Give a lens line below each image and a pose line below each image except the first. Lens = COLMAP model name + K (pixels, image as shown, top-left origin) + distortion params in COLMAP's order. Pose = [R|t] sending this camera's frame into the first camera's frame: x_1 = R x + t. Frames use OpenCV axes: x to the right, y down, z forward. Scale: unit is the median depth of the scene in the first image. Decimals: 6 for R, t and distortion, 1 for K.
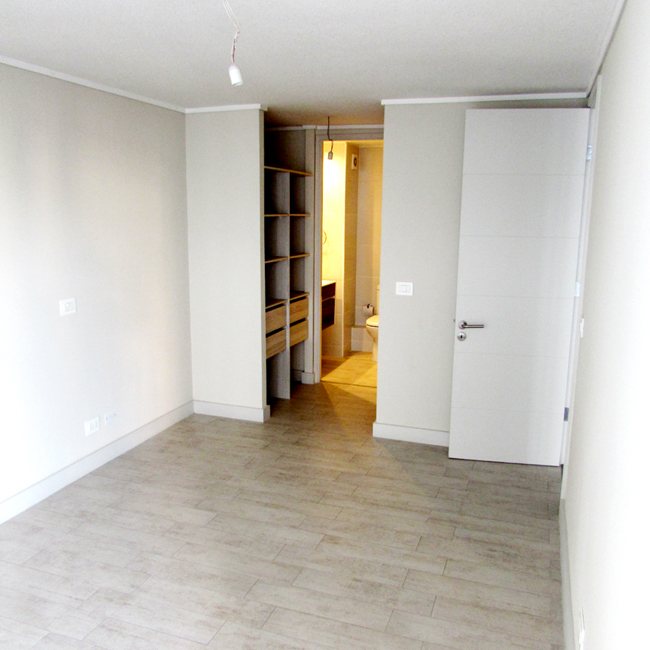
lens RADIAL K [[605.7, 0, 325.0], [0, 605.7, 325.0], [0, 0, 1]] dist [-0.286513, 0.000694]
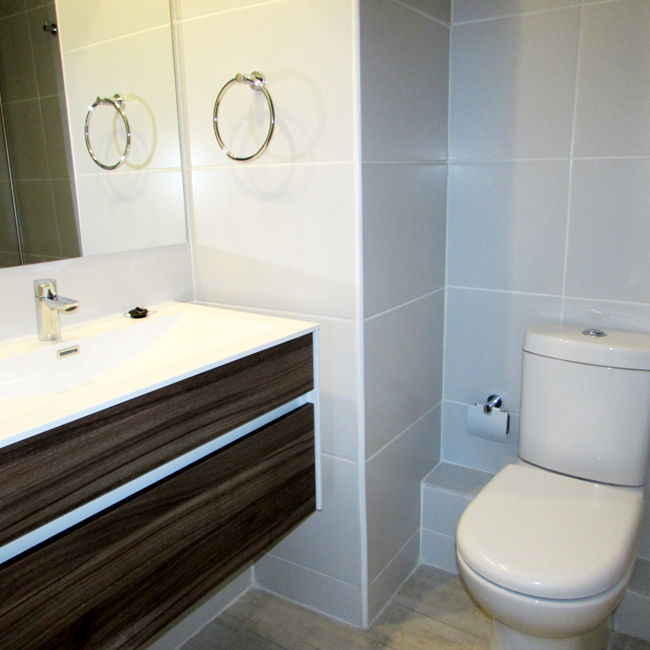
lens RADIAL K [[596.6, 0, 325.0], [0, 596.6, 325.0], [0, 0, 1]] dist [-0.038901, -0.006039]
pose [[0.965852, 0.031952, -0.257116, 0.082648], [-0.018248, 0.998291, 0.055511, -0.094124], [0.258451, -0.048924, 0.964785, 0.900106]]
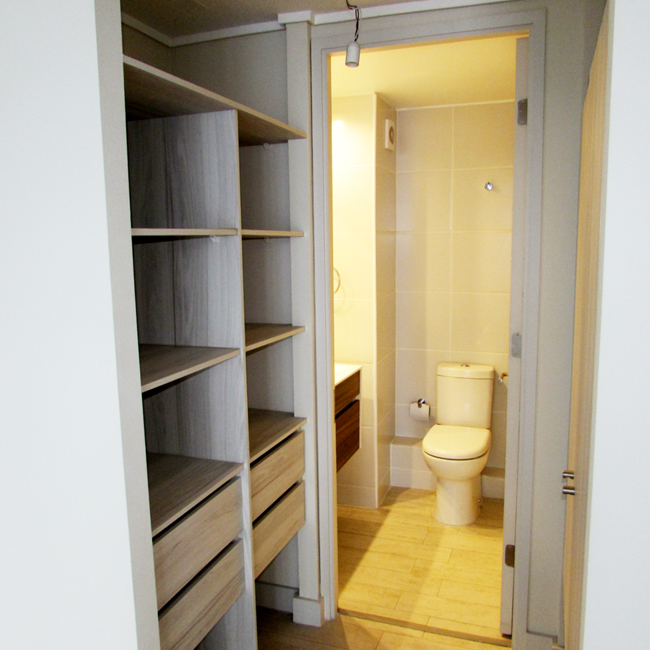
lens RADIAL K [[596.6, 0, 325.0], [0, 596.6, 325.0], [0, 0, 1]] dist [-0.038901, -0.006039]
pose [[0.999525, -0.024119, -0.019204, -0.002577], [0.023097, 0.998394, -0.051724, -0.092350], [0.020421, 0.051256, 0.998477, 0.553063]]
